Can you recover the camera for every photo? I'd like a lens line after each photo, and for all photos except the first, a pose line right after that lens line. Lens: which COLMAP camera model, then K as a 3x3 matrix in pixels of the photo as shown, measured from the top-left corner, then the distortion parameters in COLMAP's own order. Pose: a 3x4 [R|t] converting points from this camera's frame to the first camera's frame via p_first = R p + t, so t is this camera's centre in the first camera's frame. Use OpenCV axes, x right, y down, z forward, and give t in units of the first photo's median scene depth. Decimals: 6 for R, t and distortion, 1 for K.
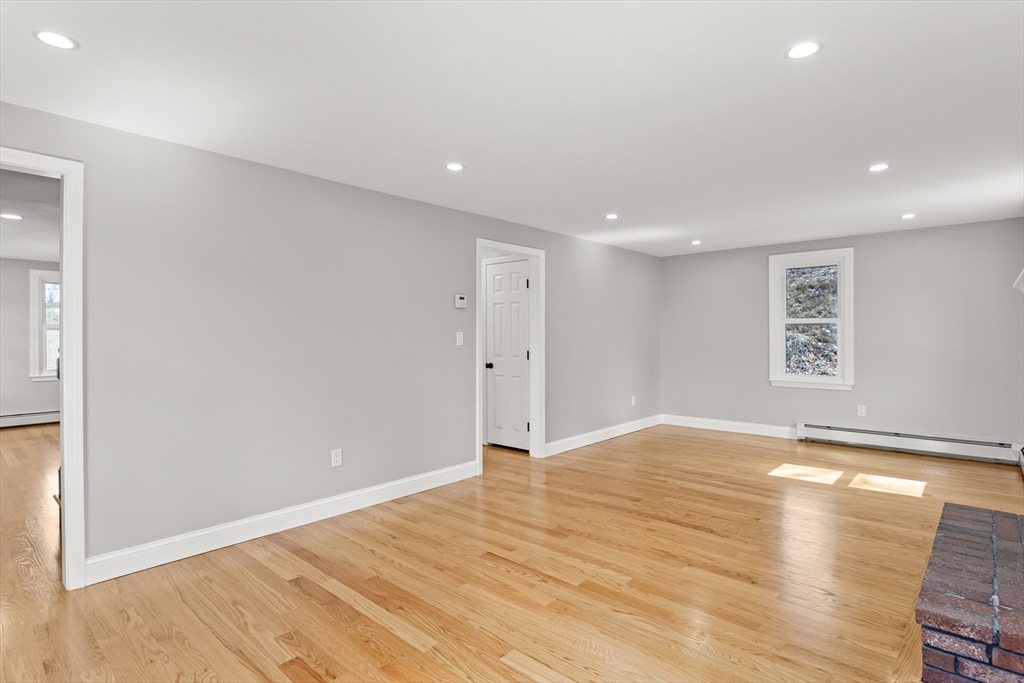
lens RADIAL K [[519.0, 0, 514.0], [0, 519.0, 339.6], [0, 0, 1]] dist [-0.004357, 0.002846]
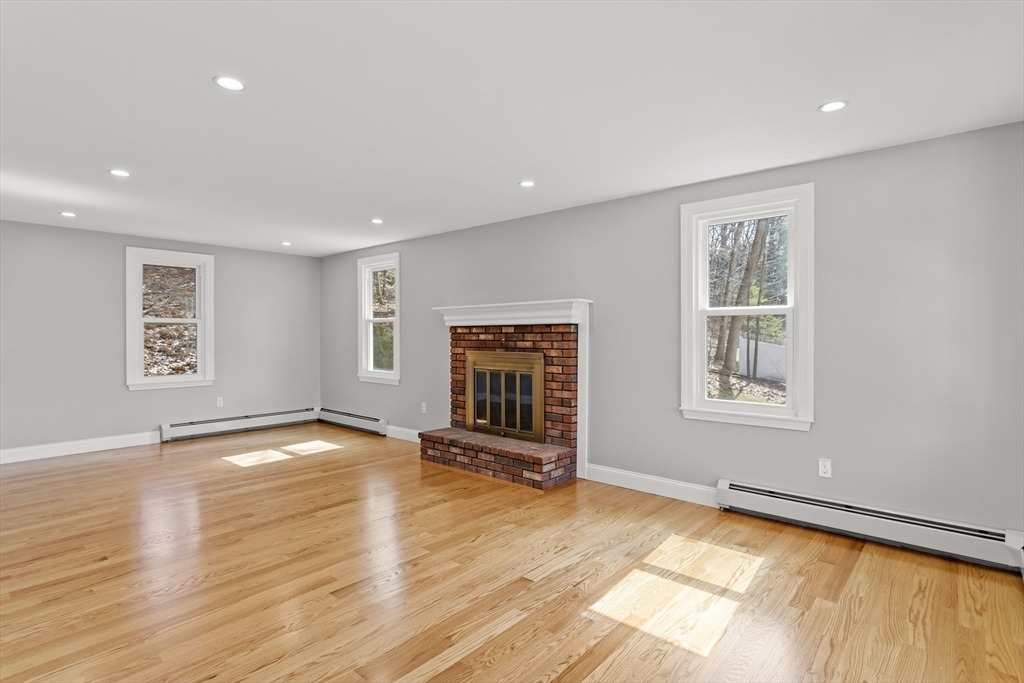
lens RADIAL K [[519.0, 0, 518.7], [0, 519.0, 339.2], [0, 0, 1]] dist [-0.004357, 0.002846]
pose [[-0.027792, -0.003385, 0.999608, -0.679166], [0.007184, 0.999968, 0.003585, 0.001912], [-0.999588, 0.007281, -0.027767, 0.550985]]
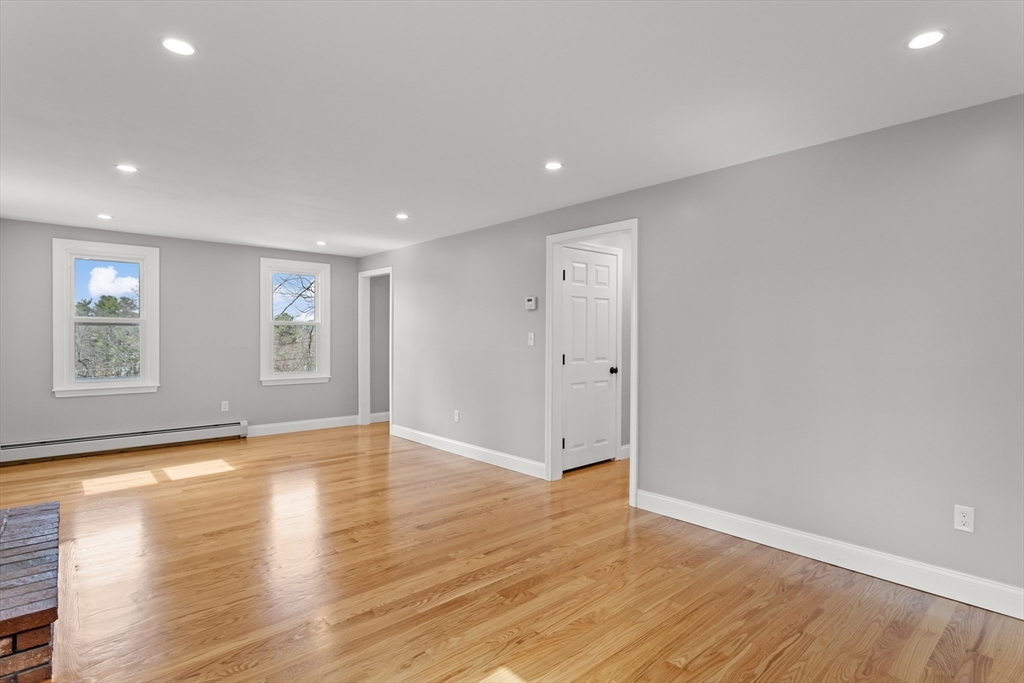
lens RADIAL K [[519.0, 0, 512.2], [0, 519.0, 339.5], [0, 0, 1]] dist [-0.004357, 0.002846]
pose [[-0.111497, 0.001572, -0.993764, 1.062792], [-0.019997, 0.999793, 0.003825, -0.005022], [0.993564, 0.020299, -0.111443, 1.234549]]
